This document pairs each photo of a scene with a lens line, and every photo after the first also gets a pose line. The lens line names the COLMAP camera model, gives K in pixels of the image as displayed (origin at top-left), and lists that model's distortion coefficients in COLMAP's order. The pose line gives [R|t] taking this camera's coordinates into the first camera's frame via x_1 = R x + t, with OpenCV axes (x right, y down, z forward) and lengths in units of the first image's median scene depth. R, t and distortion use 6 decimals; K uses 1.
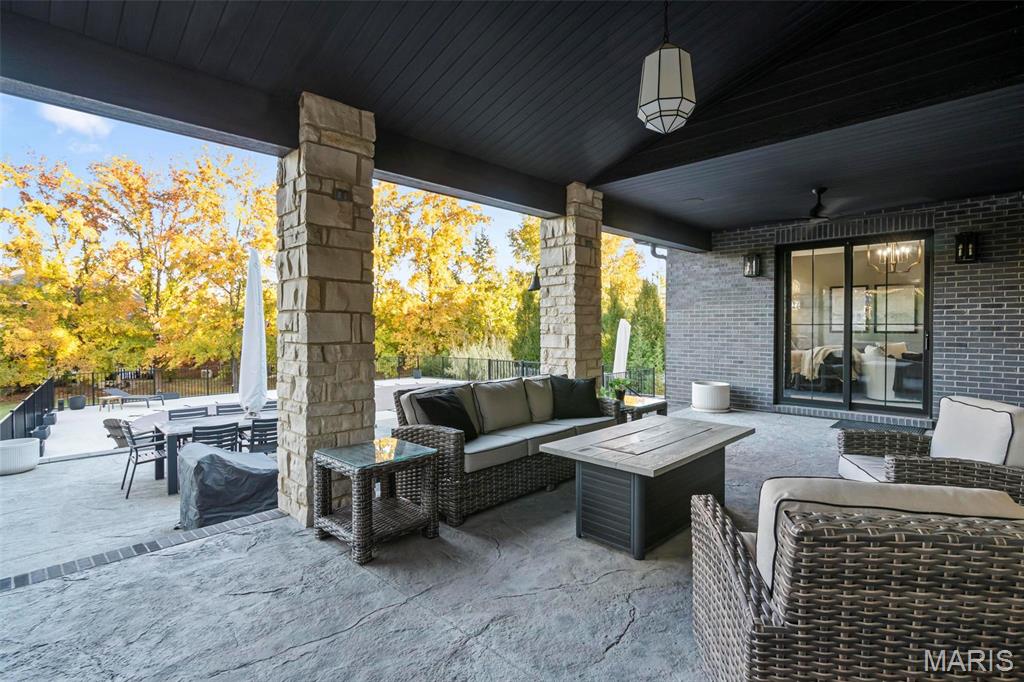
lens RADIAL K [[495.8, 0, 508.5], [0, 495.8, 335.4], [0, 0, 1]] dist [-0.004839, 0.001472]
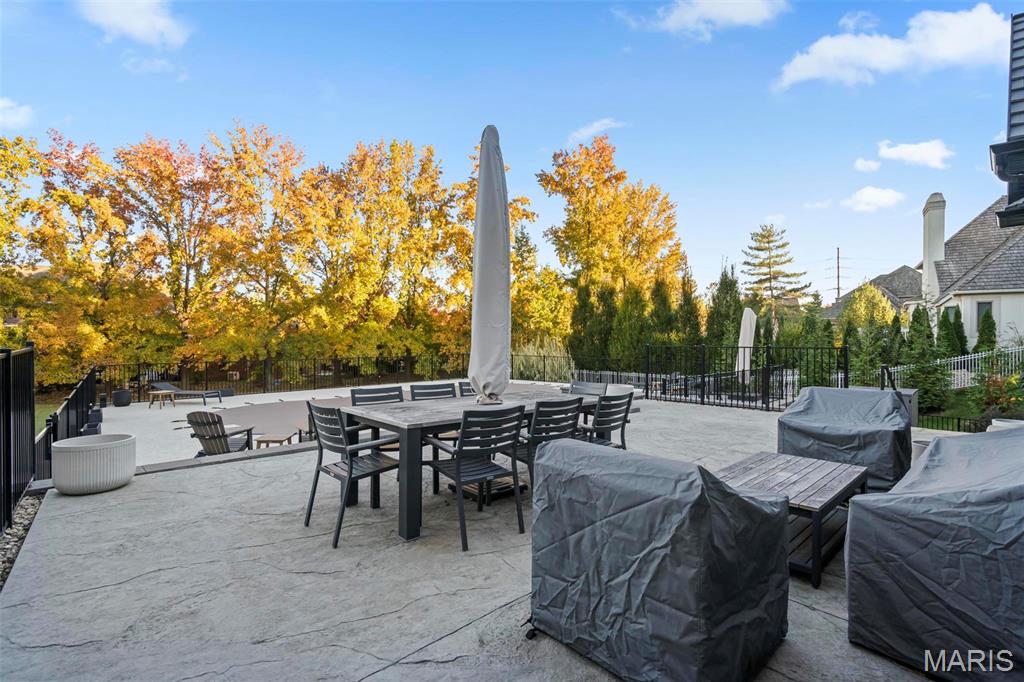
lens RADIAL K [[497.8, 0, 512.0], [0, 497.8, 341.0], [0, 0, 1]] dist [-0.003469, -0.000171]
pose [[0.999870, 0.007966, -0.014028, -0.079171], [-0.008057, 0.999947, -0.006485, 0.015633], [0.013976, 0.006598, 0.999881, 0.065107]]
